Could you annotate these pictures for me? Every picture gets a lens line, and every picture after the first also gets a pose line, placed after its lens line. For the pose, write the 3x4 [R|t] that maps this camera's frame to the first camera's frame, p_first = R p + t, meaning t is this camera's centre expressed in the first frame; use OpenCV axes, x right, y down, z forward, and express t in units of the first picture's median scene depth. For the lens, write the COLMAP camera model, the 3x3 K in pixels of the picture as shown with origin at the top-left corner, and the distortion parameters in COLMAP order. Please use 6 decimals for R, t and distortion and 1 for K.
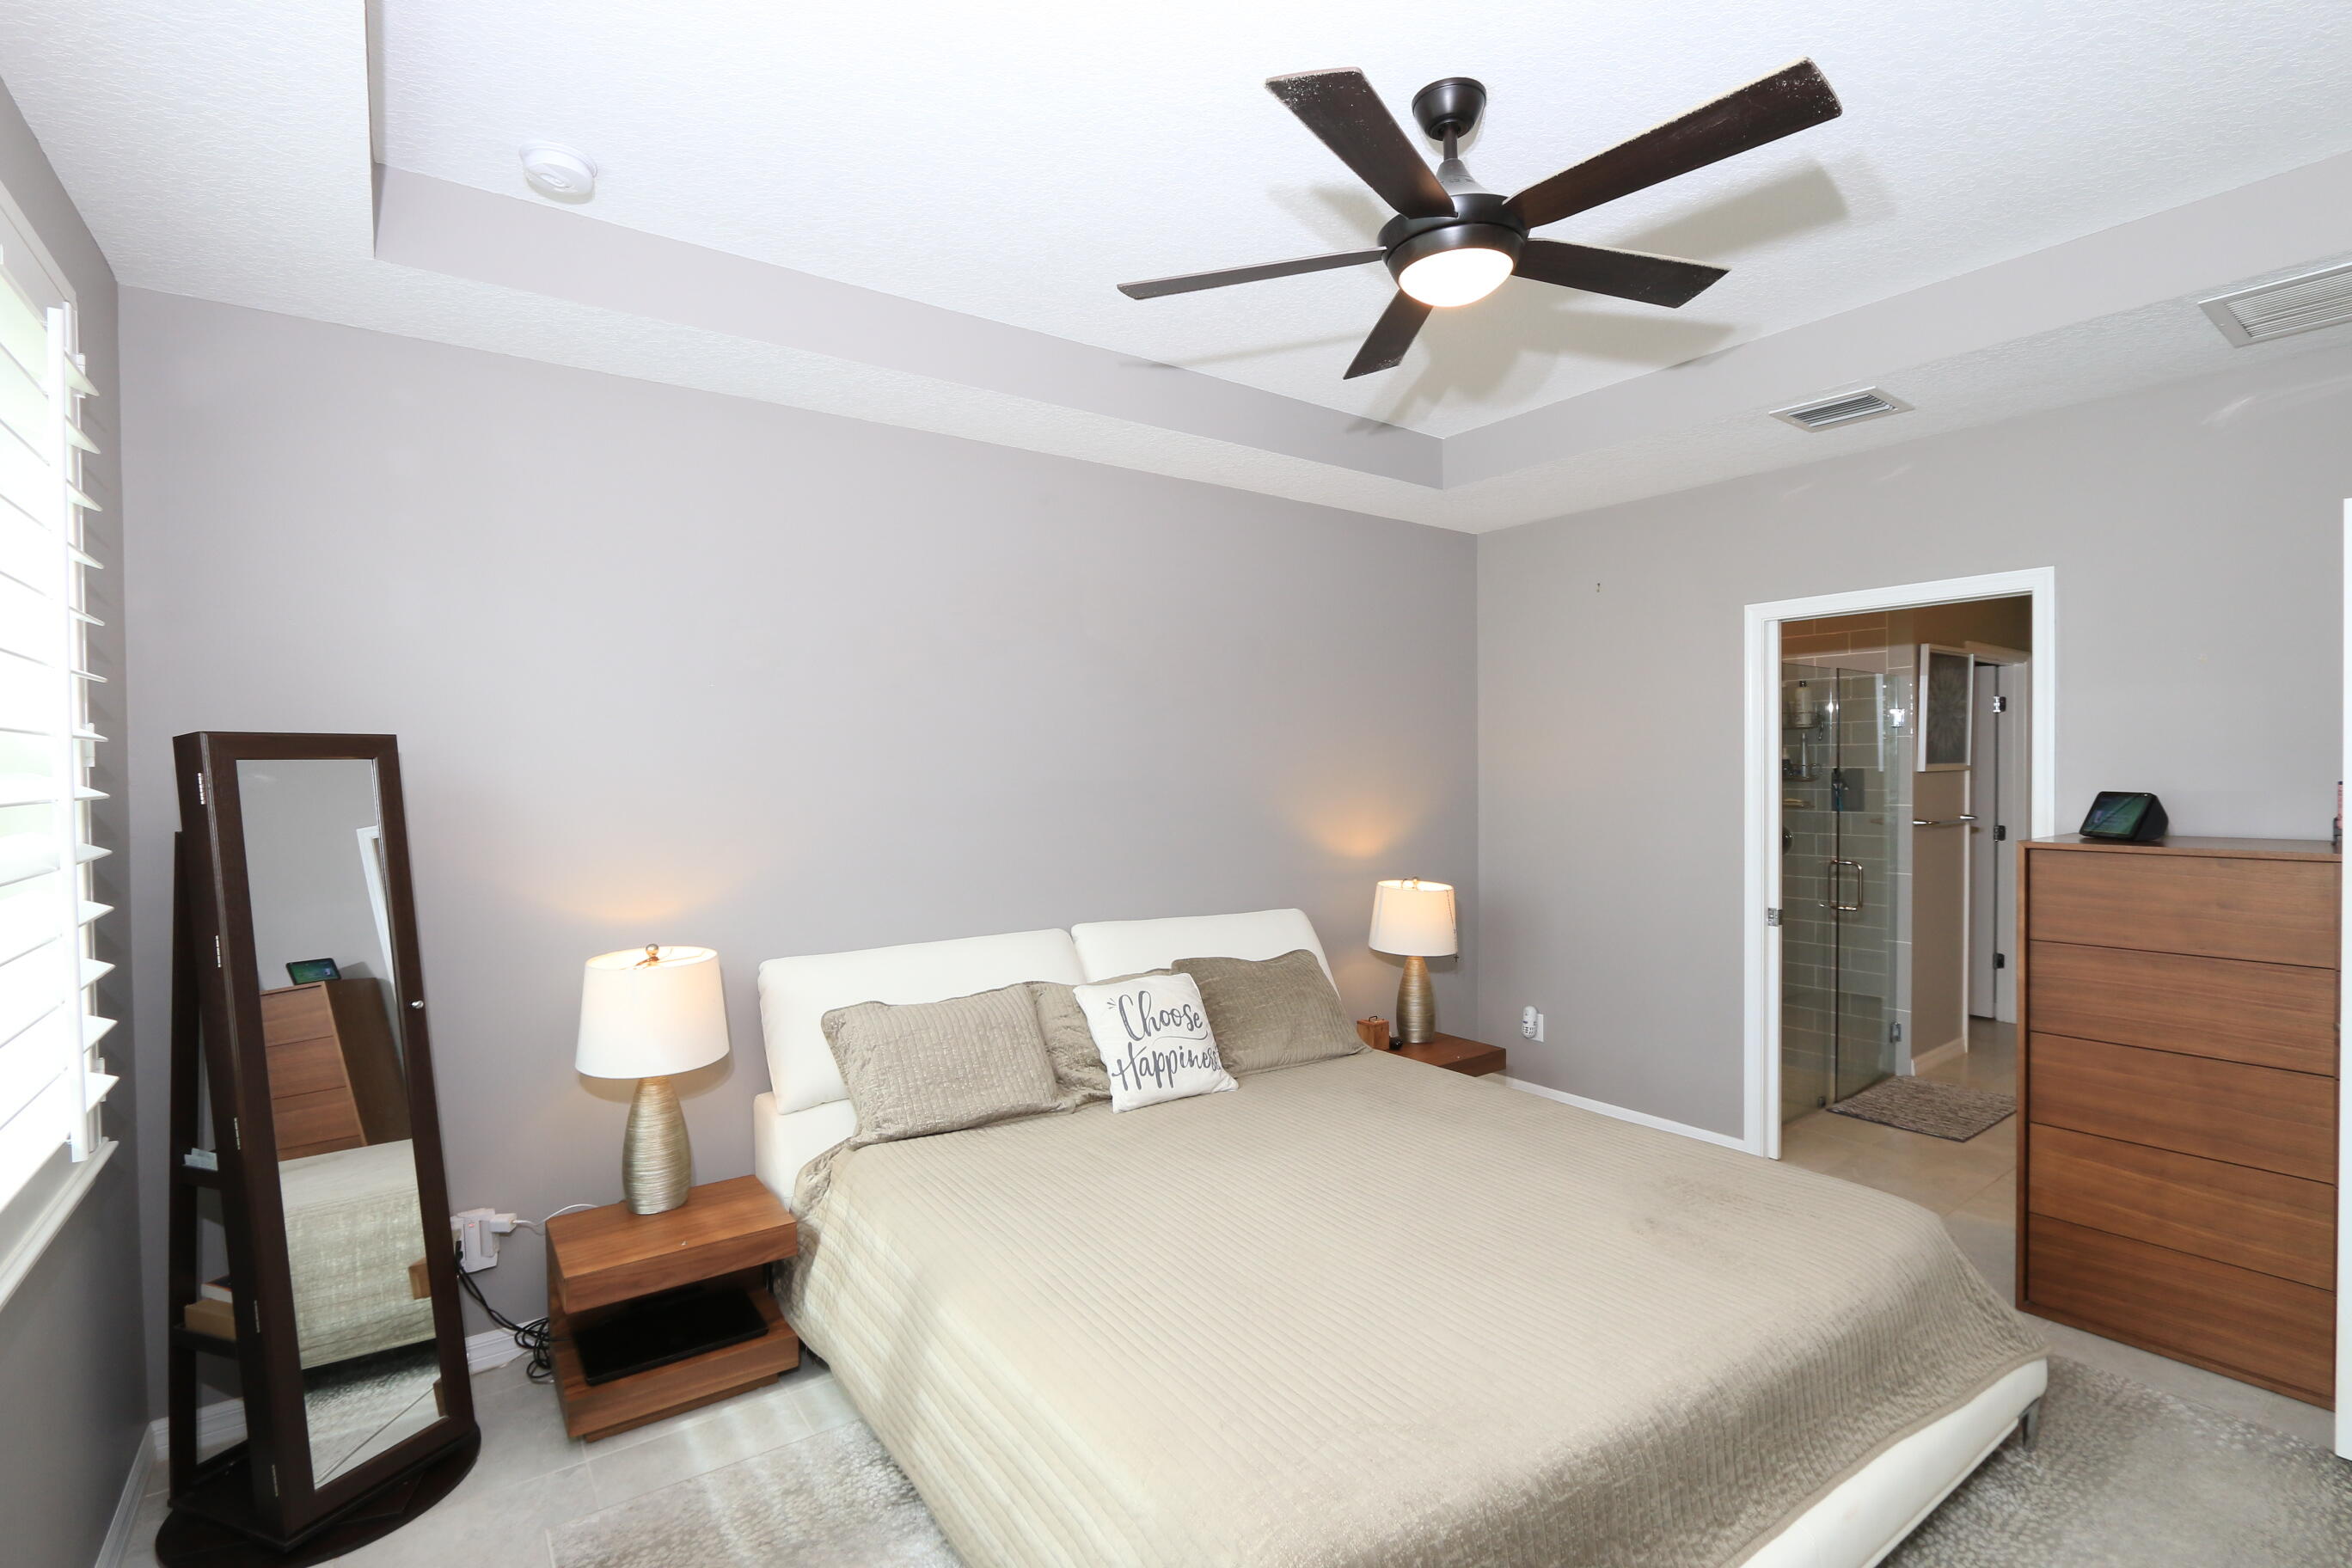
lens RADIAL K [[1086.1, 0, 1190.2], [0, 1086.1, 782.4], [0, 0, 1]] dist [-0.018137, -0.000195]
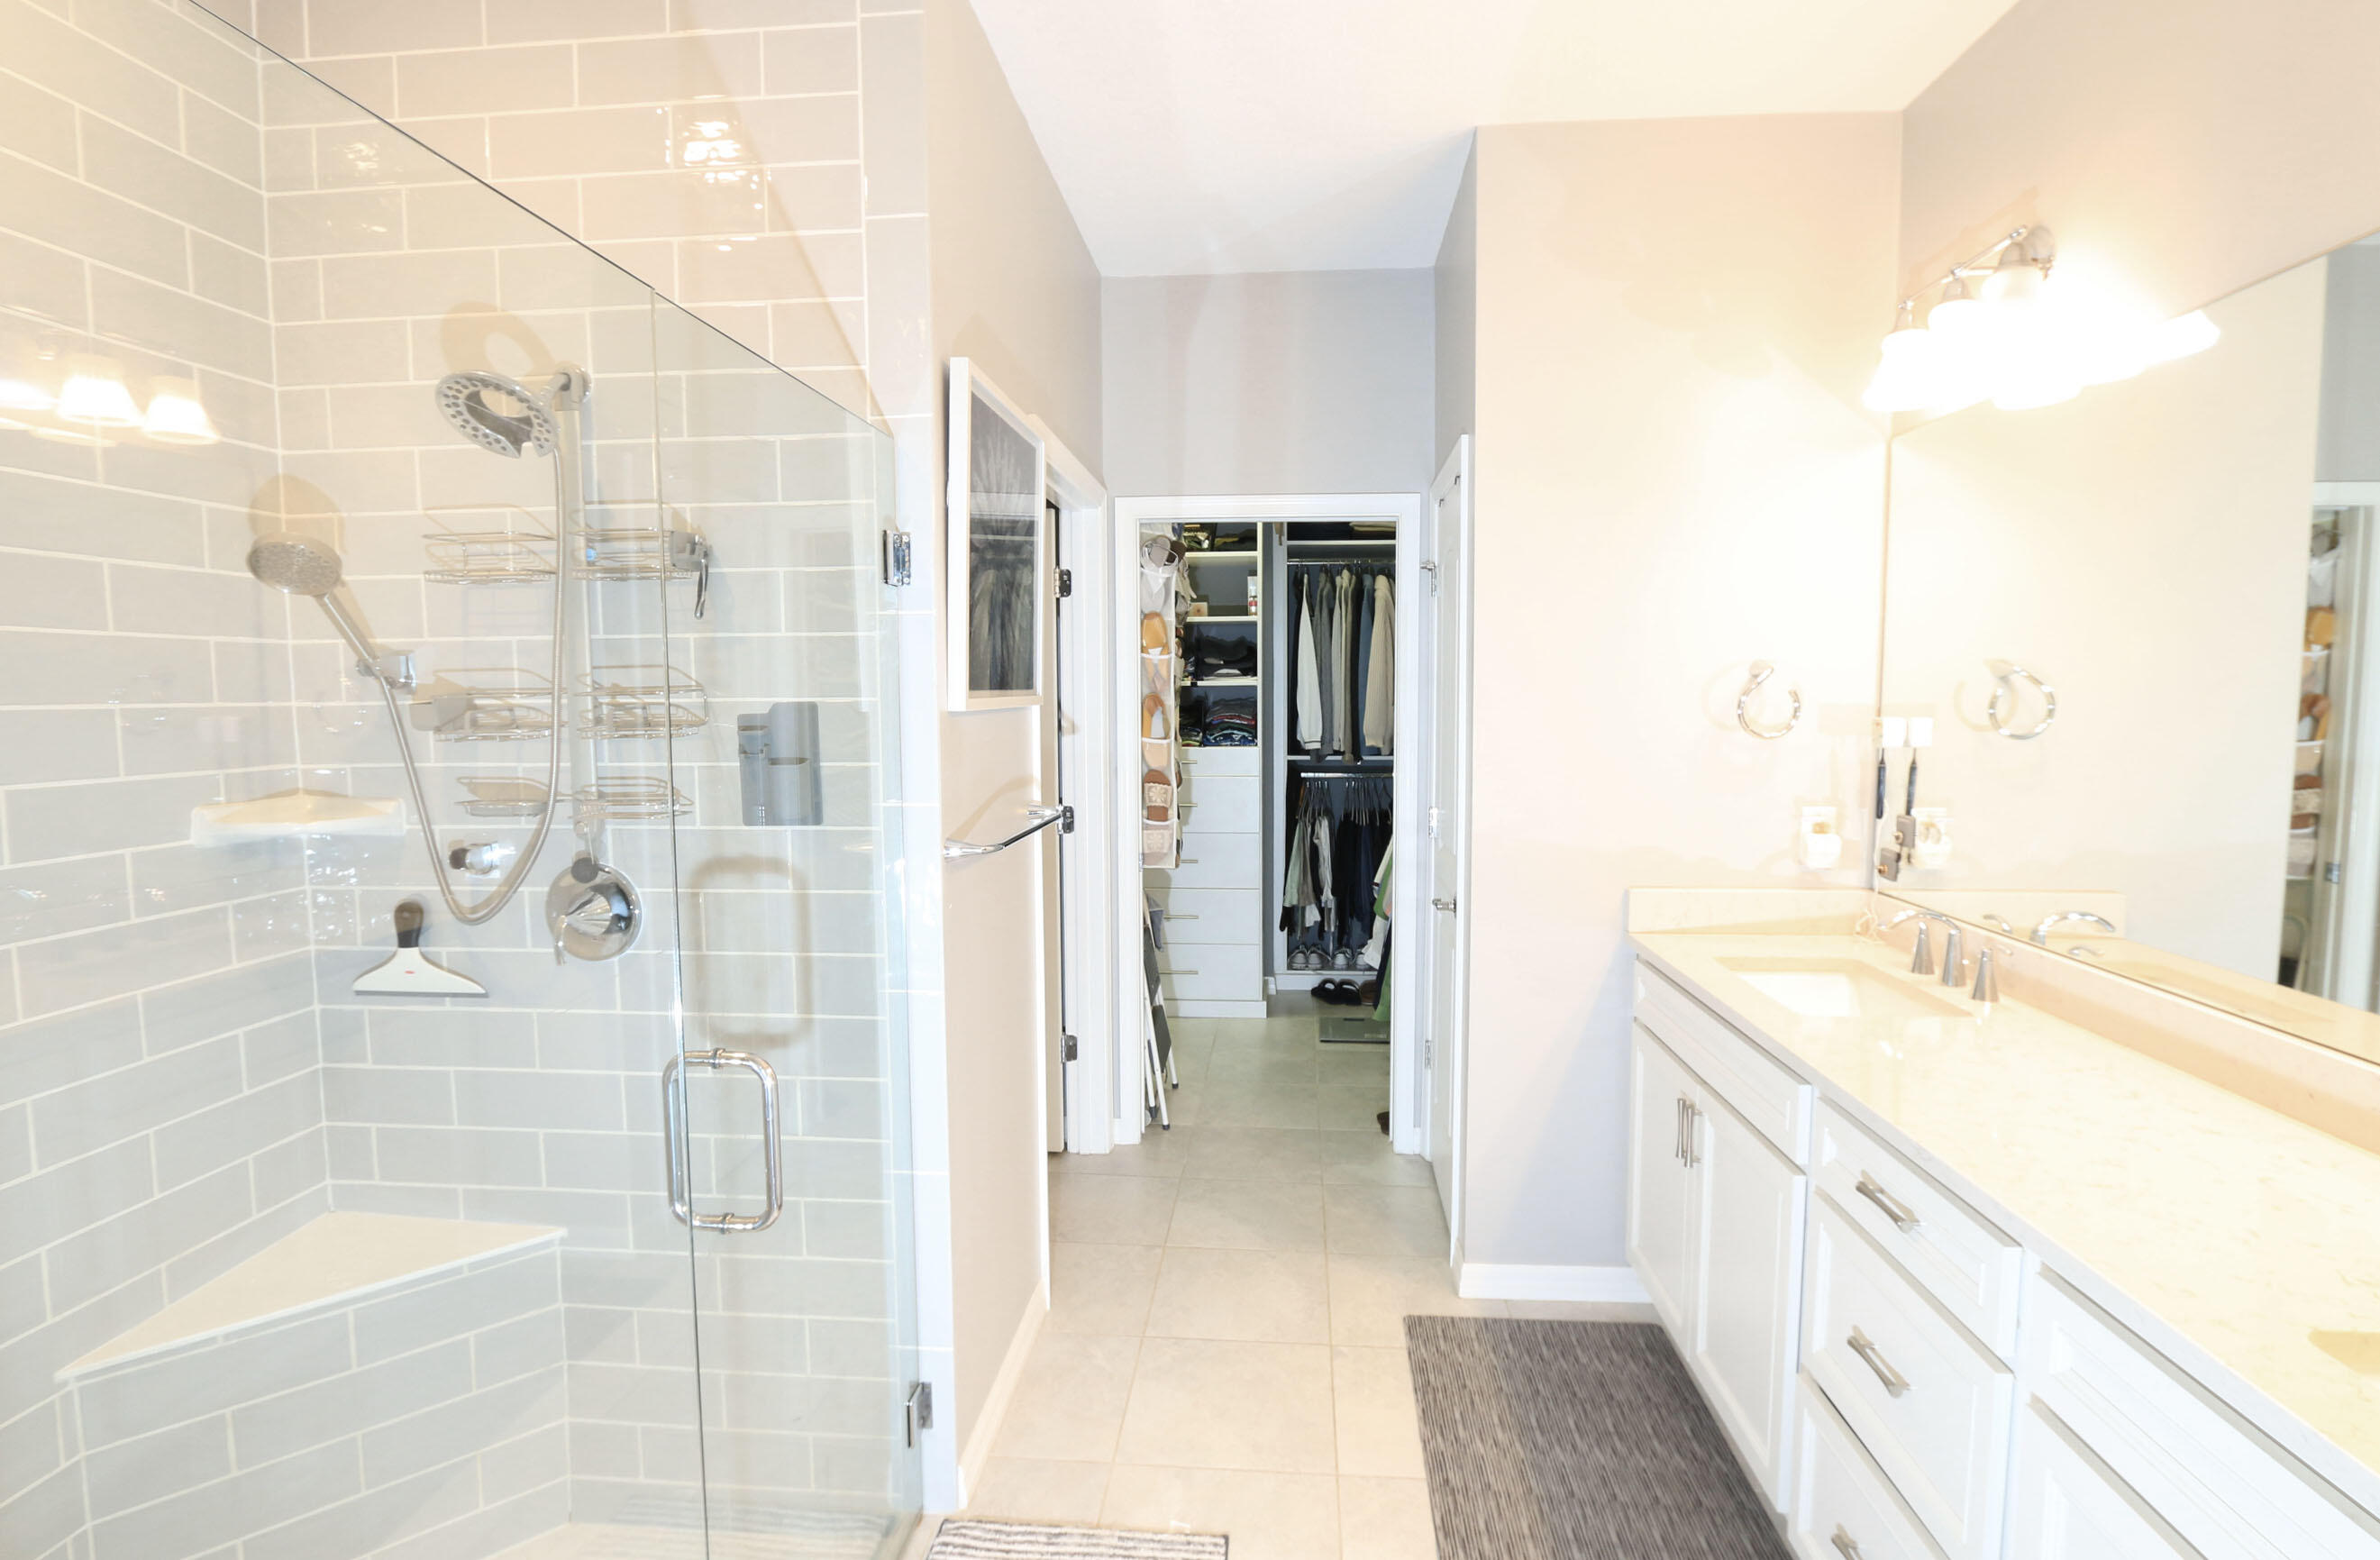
lens RADIAL K [[1077.6, 0, 1195.7], [0, 1077.6, 781.1], [0, 0, 1]] dist [-0.000334, -0.000191]
pose [[0.657893, -0.058261, 0.750854, 0.412599], [0.010656, 0.997624, 0.068072, -0.009991], [-0.753036, -0.036783, 0.656951, 0.631824]]
